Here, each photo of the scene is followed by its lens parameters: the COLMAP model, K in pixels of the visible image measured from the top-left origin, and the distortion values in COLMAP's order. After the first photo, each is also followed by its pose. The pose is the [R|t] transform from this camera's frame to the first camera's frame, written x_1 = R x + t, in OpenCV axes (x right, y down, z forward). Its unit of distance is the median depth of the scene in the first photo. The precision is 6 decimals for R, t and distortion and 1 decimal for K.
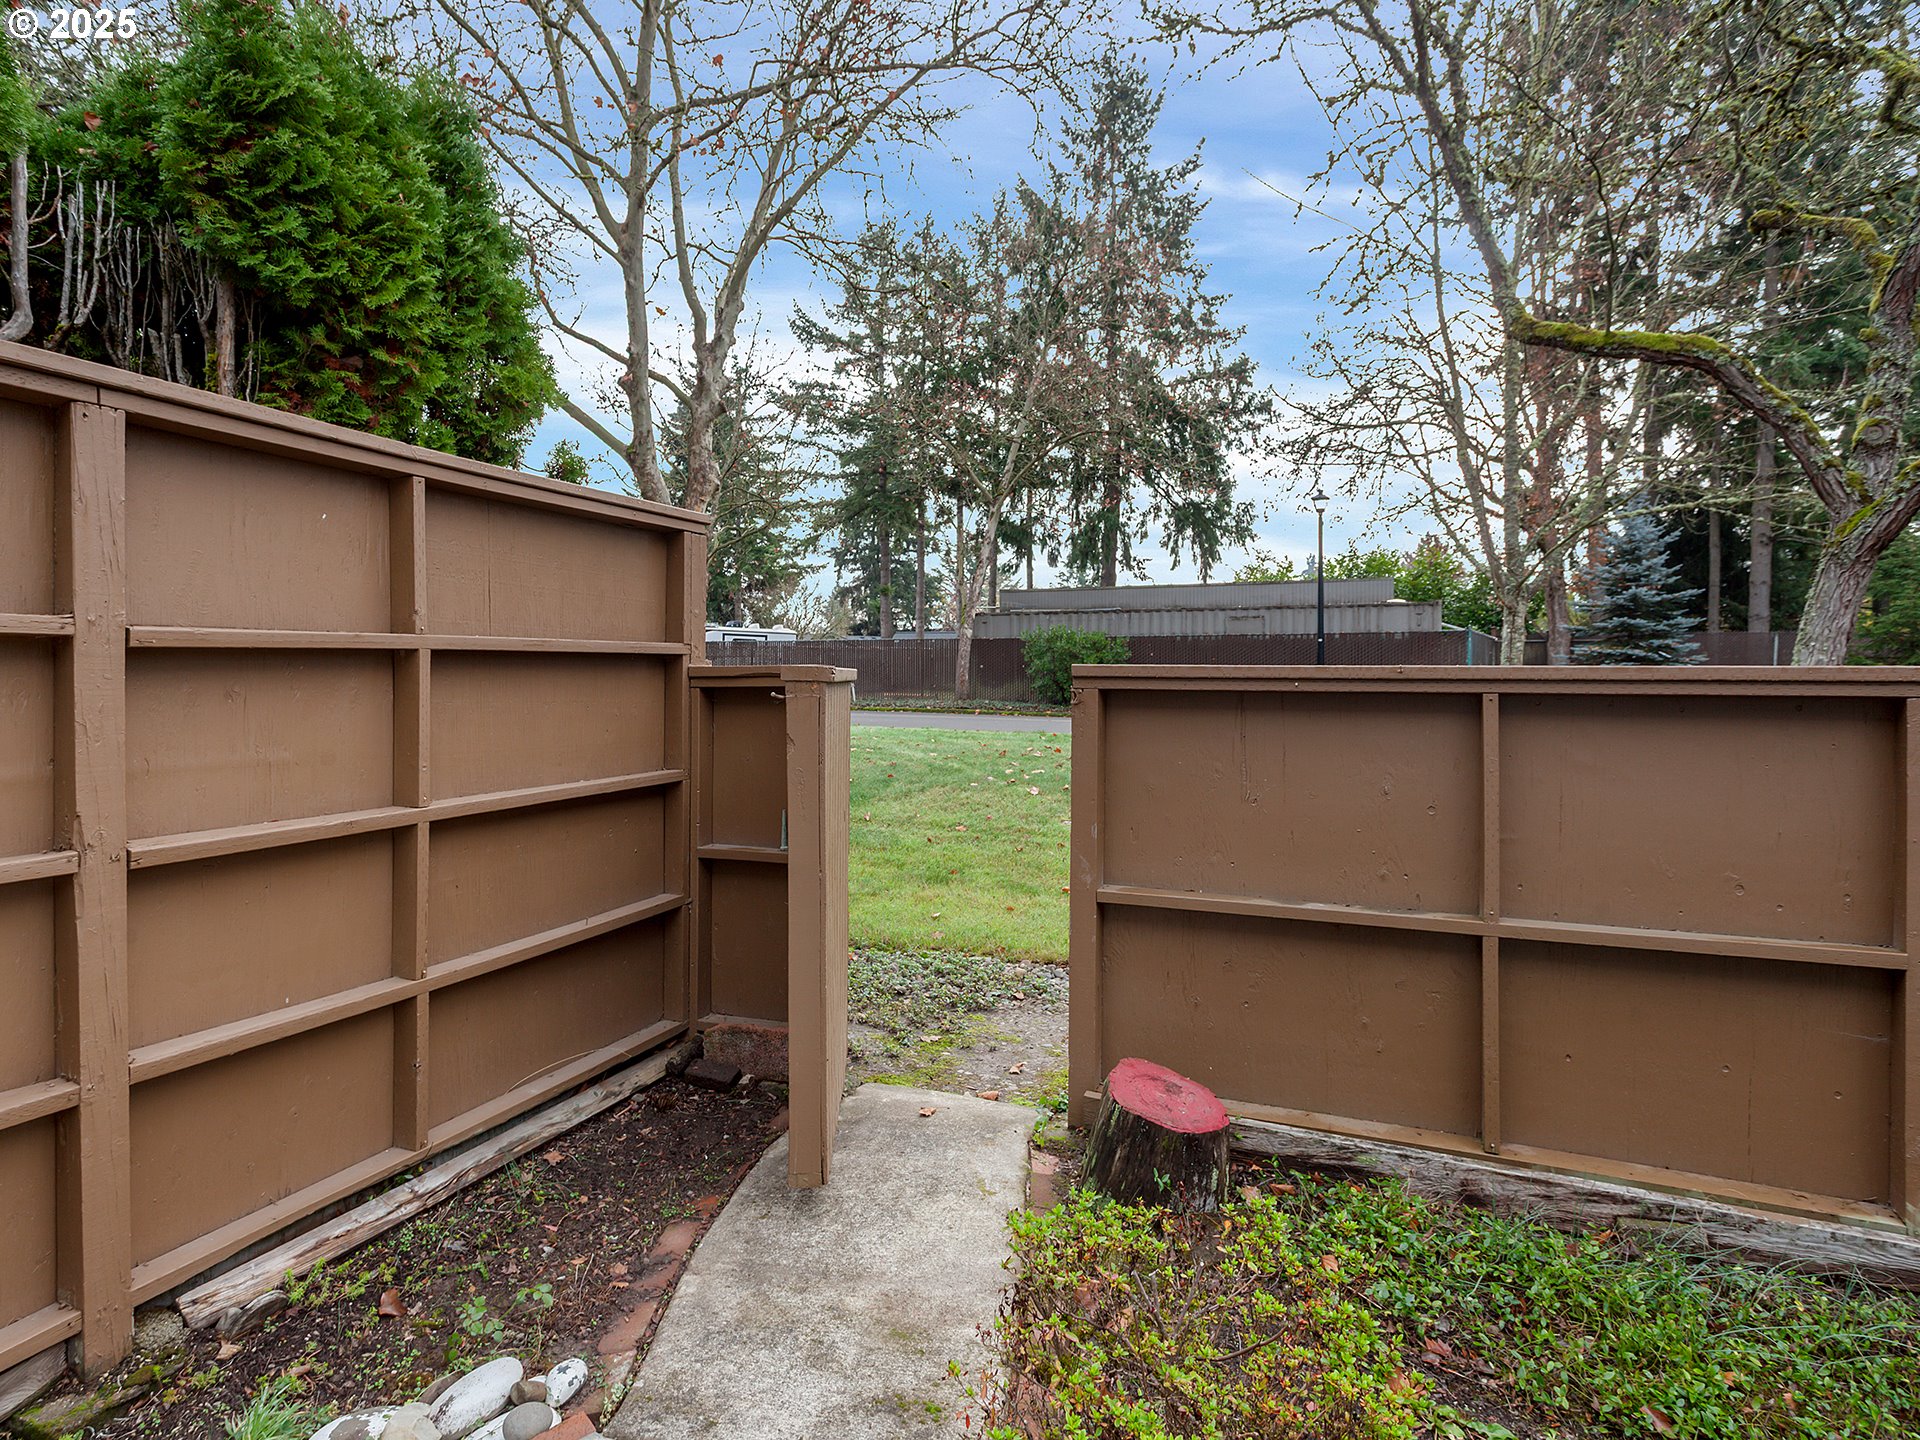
lens RADIAL K [[1027.4, 0, 949.7], [0, 1027.4, 680.3], [0, 0, 1]] dist [-0.000700, 0.003585]
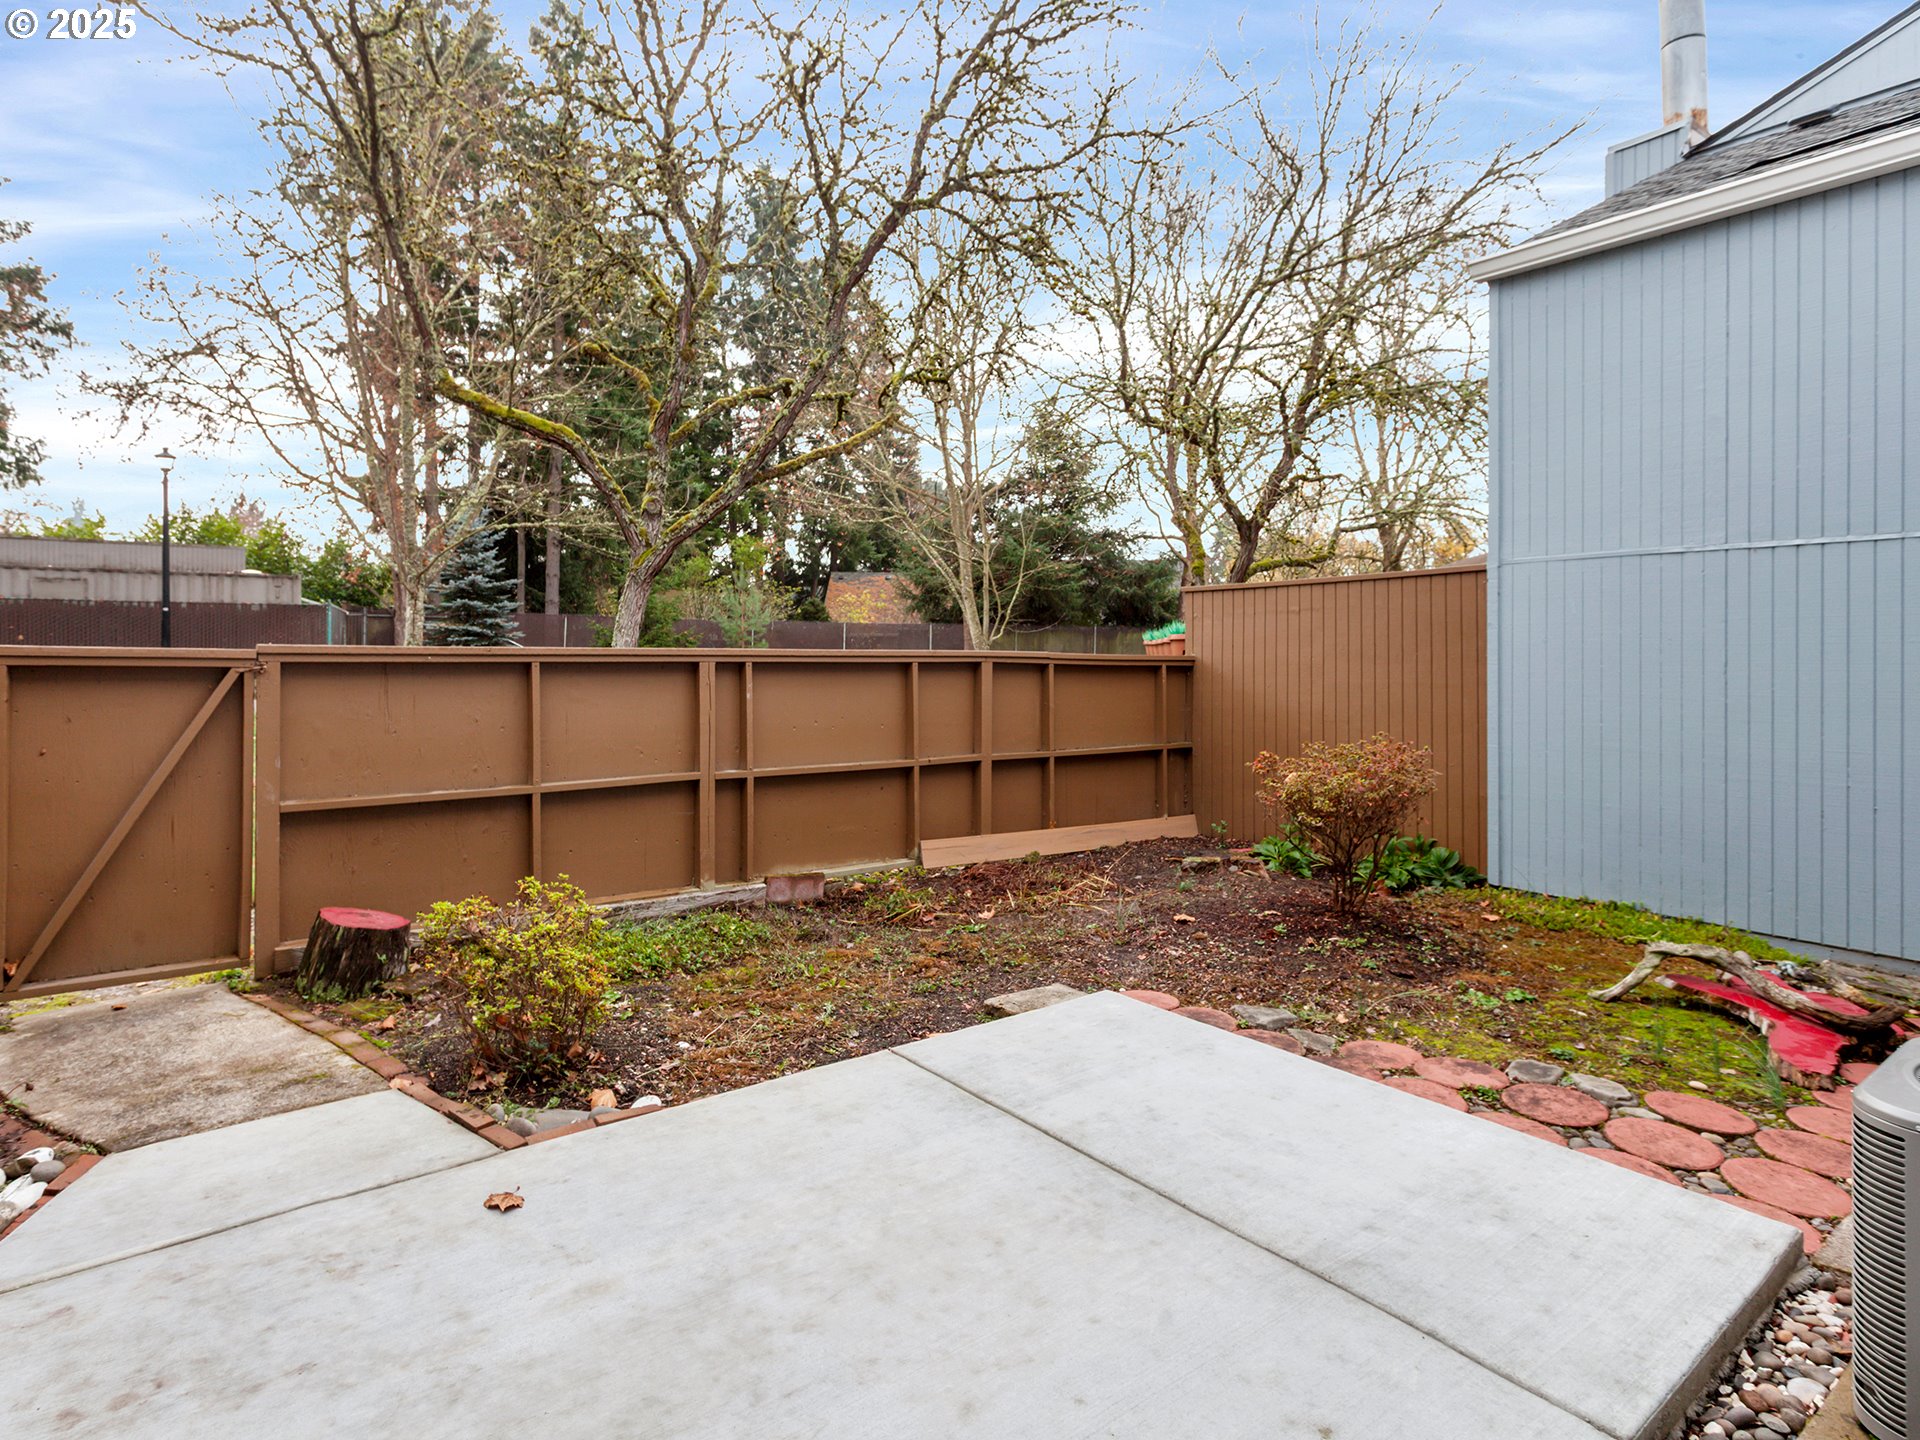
lens RADIAL K [[1027.4, 0, 949.7], [0, 1027.4, 680.3], [0, 0, 1]] dist [-0.000700, 0.003585]
pose [[0.496104, -0.025298, 0.867895, -0.094302], [0.000757, 0.999588, 0.028704, -0.000987], [-0.868263, -0.013583, 0.495918, -0.075229]]
